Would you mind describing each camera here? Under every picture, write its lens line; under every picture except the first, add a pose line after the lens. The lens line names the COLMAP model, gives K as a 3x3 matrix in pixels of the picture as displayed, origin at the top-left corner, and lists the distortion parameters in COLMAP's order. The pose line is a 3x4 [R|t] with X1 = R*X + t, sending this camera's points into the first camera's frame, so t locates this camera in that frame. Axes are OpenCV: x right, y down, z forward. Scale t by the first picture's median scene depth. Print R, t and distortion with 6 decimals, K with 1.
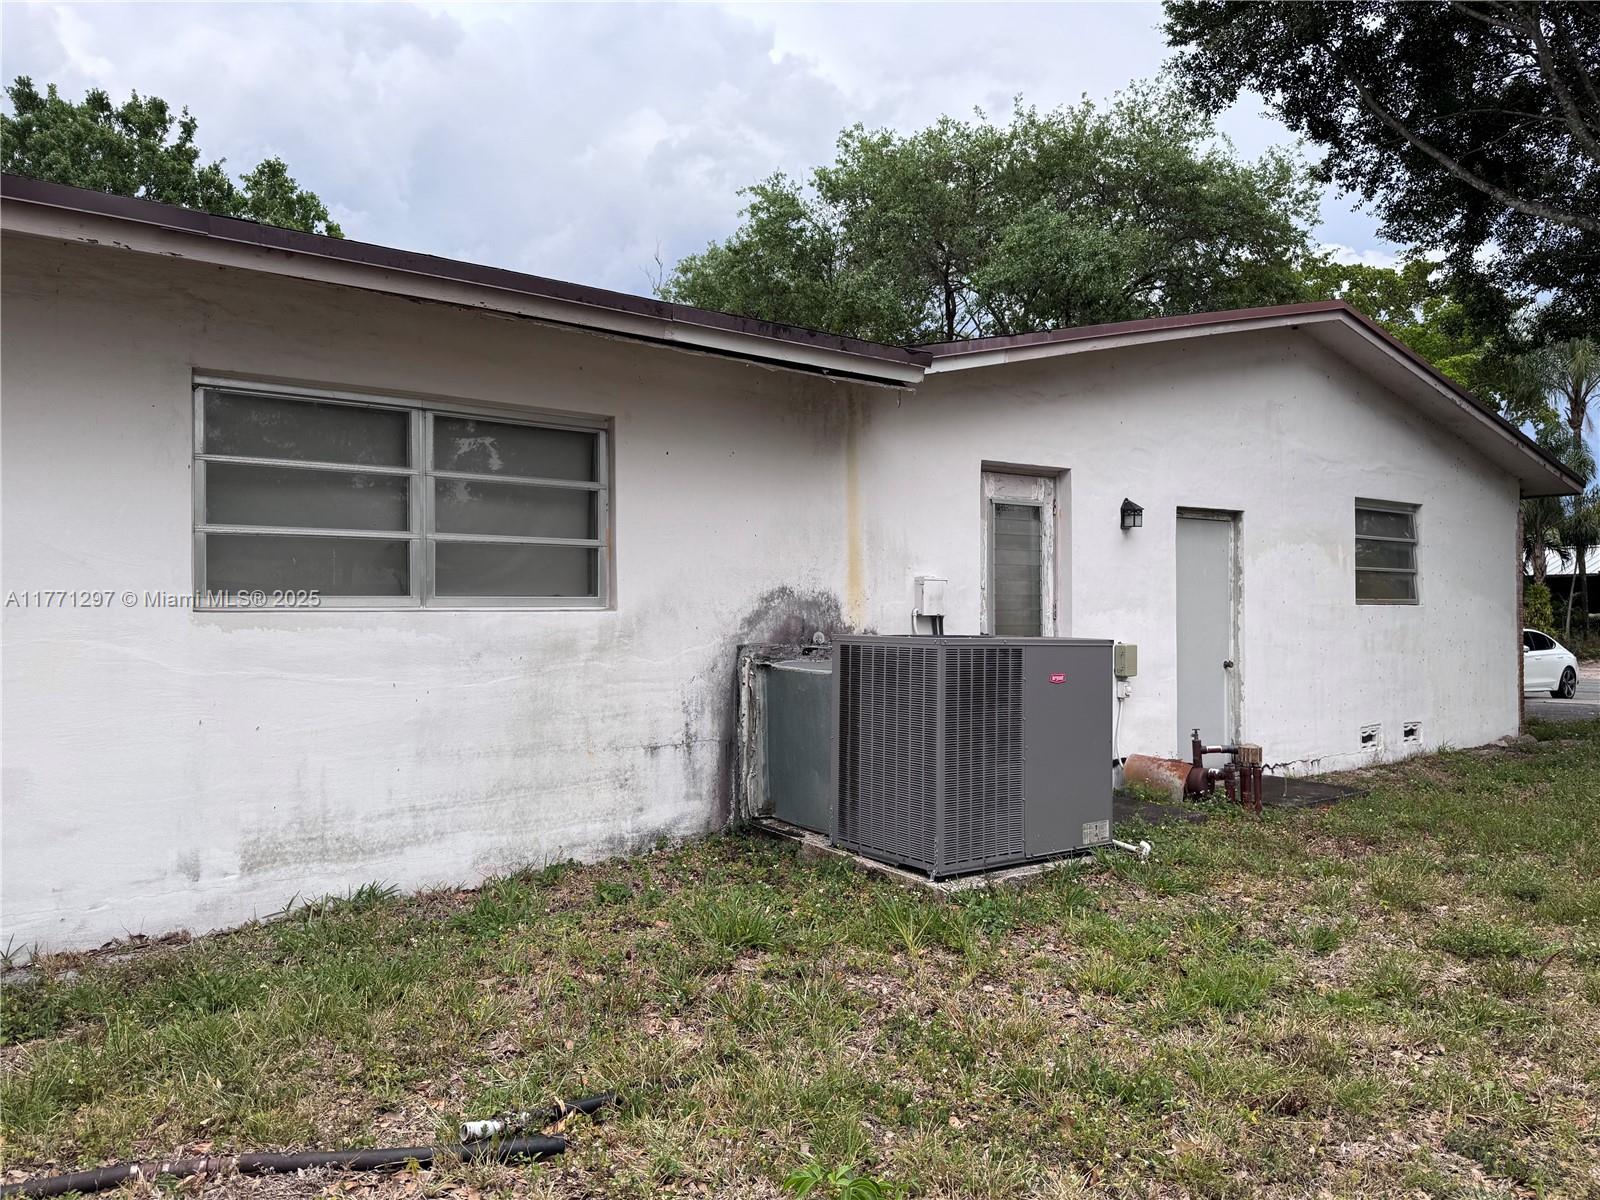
lens RADIAL K [[1149.1, 0, 799.0], [0, 1149.1, 600.2], [0, 0, 1]] dist [0.047818, -0.014607]
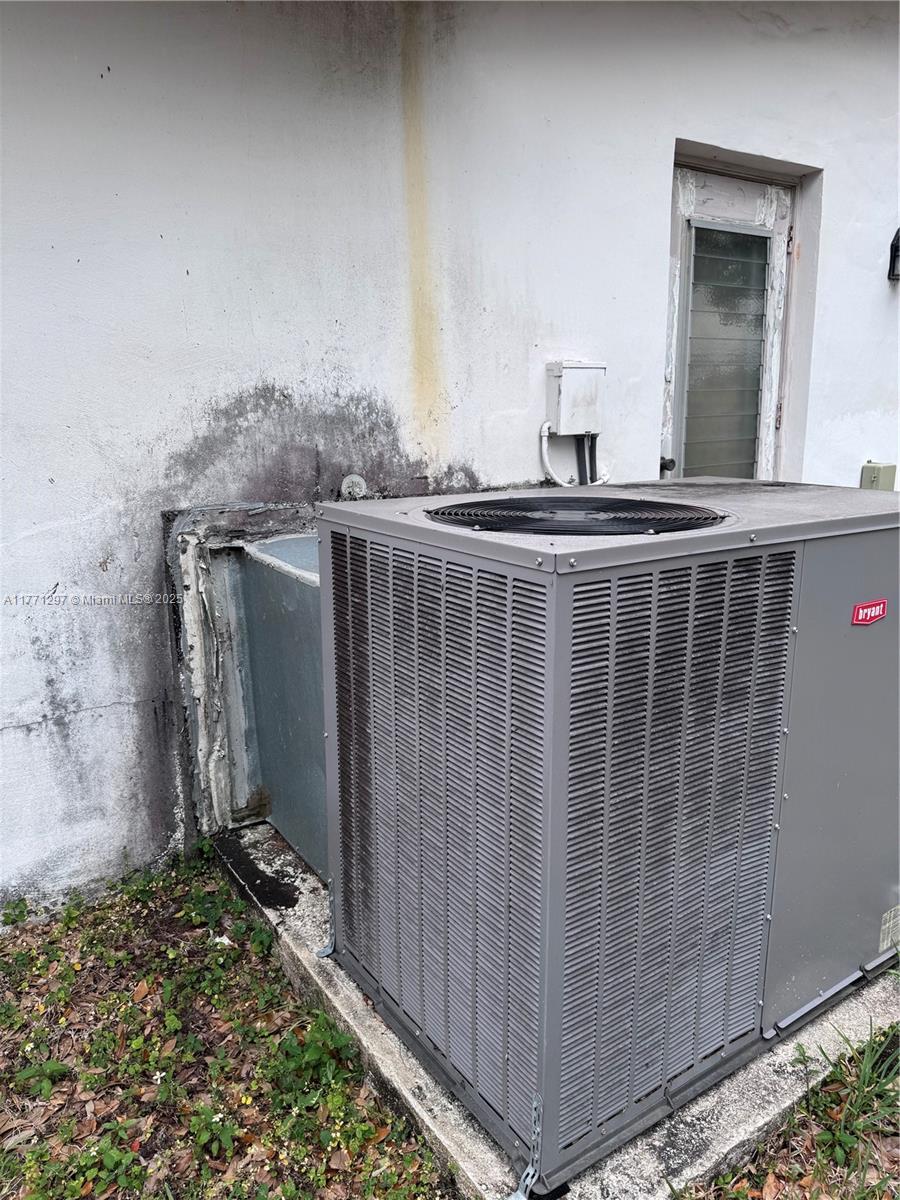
lens RADIAL K [[861.8, 0, 451.0], [0, 861.8, 602.5], [0, 0, 1]] dist [0.047818, -0.014607]
pose [[0.998135, -0.003164, -0.060970, 0.088953], [0.017358, 0.972149, 0.233722, -0.006961], [0.058533, -0.234344, 0.970390, 0.630030]]
